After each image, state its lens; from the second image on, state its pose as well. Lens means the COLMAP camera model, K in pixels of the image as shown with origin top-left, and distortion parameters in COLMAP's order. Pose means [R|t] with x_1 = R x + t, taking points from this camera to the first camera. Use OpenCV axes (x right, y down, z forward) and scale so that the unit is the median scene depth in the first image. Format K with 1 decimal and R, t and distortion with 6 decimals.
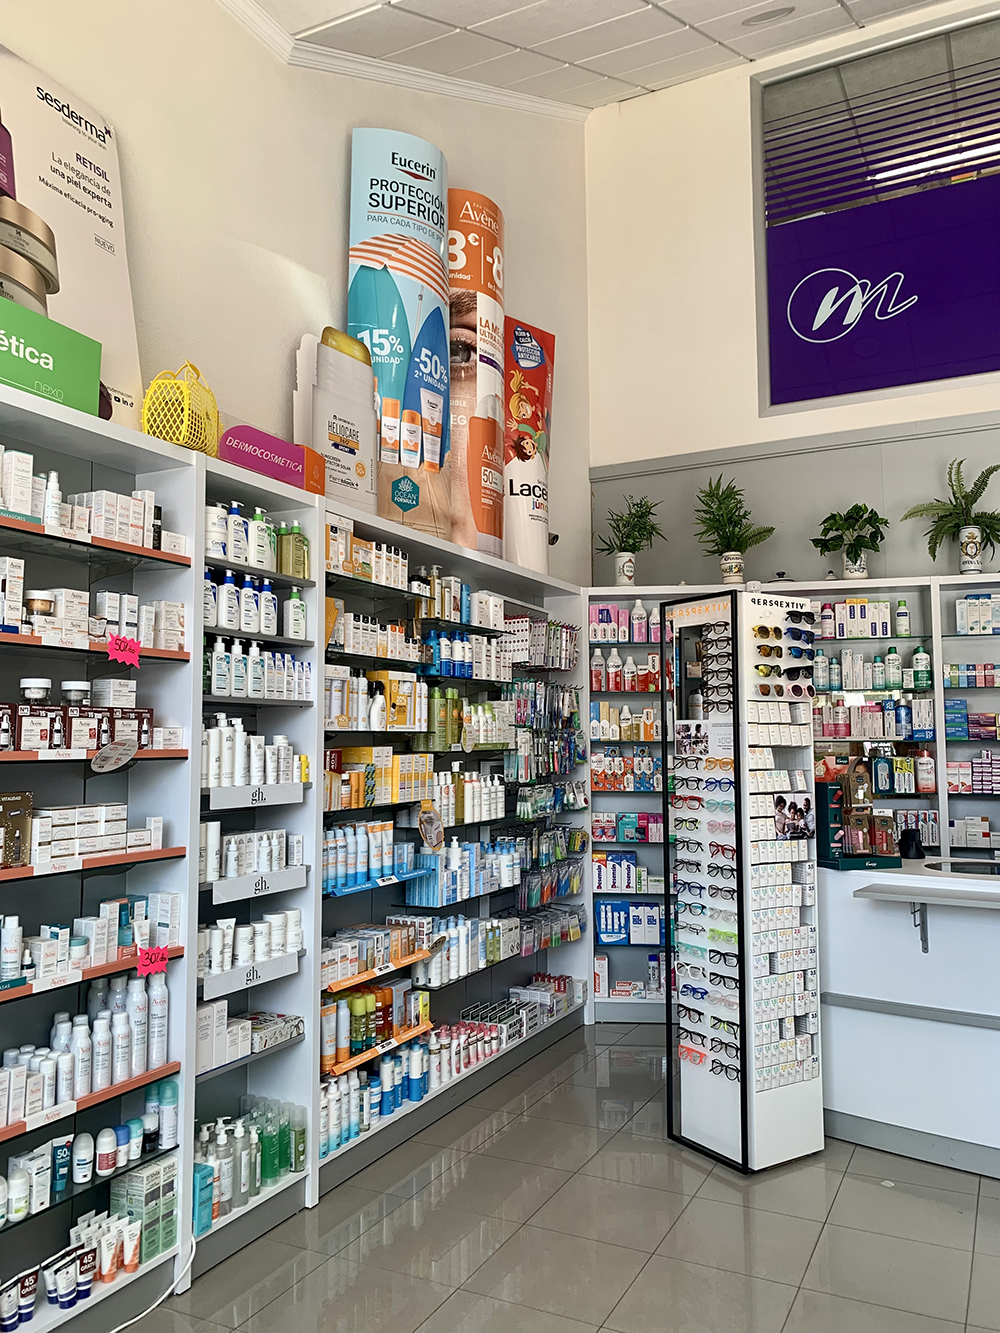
lens RADIAL K [[1018.6, 0, 505.7], [0, 1018.6, 660.4], [0, 0, 1]] dist [0.014940, -0.035627]
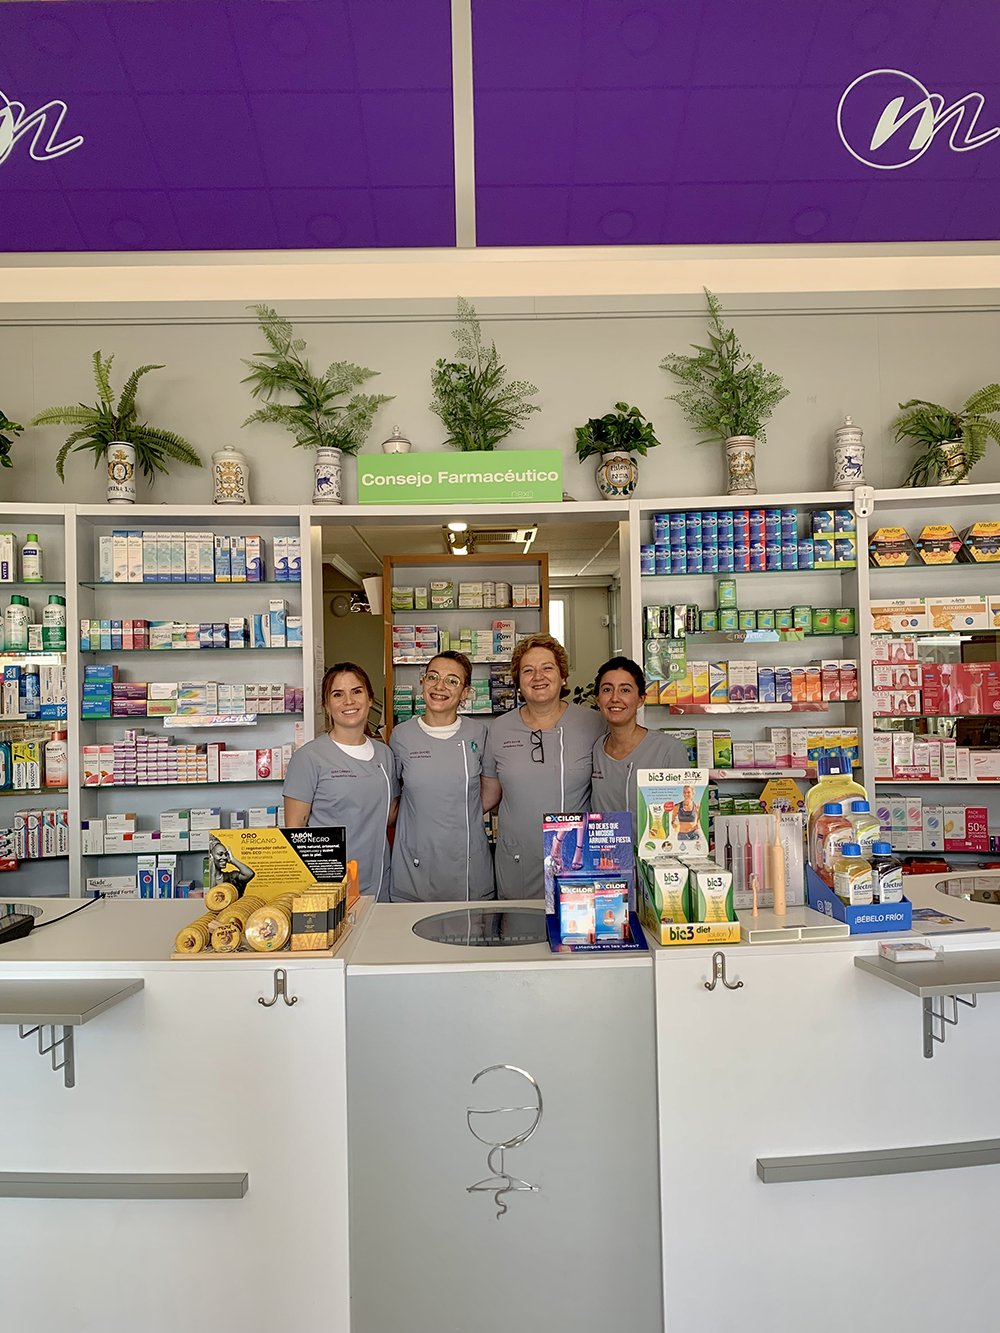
lens RADIAL K [[1018.6, 0, 514.6], [0, 1018.6, 666.6], [0, 0, 1]] dist [0.014940, -0.035627]
pose [[0.880264, -0.005280, 0.474454, 0.349513], [-0.021829, 0.998429, 0.051611, -0.007727], [-0.473981, -0.055788, 0.878766, 0.165719]]
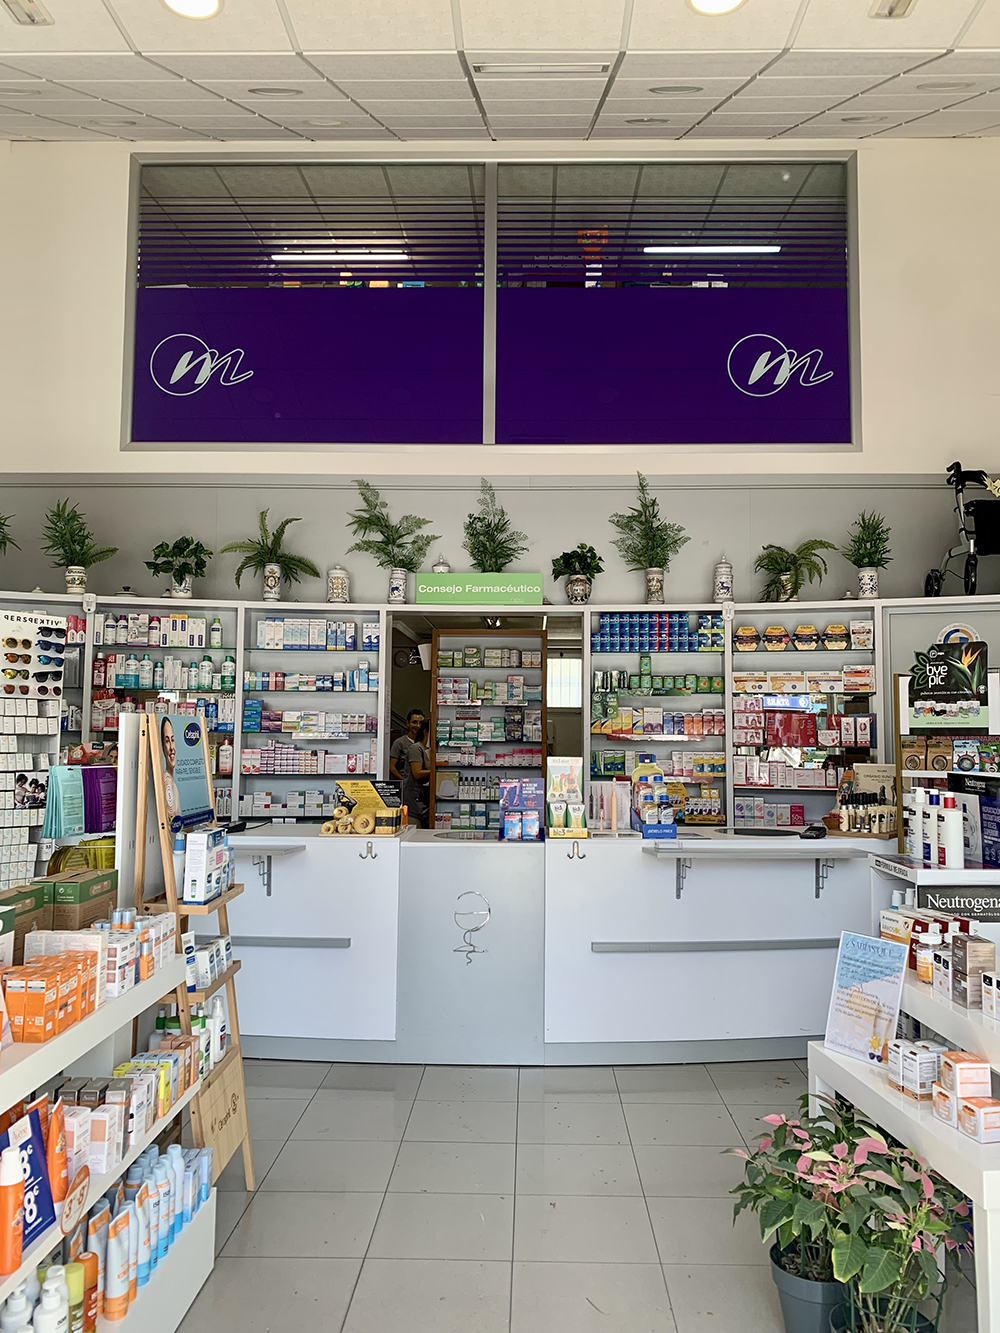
lens RADIAL K [[1018.6, 0, 533.4], [0, 1018.6, 658.1], [0, 0, 1]] dist [0.014940, -0.035627]
pose [[0.896873, 0.044854, 0.440008, 0.193905], [-0.047916, 0.998843, -0.004153, -0.024111], [-0.439685, -0.017359, 0.897984, -0.282066]]
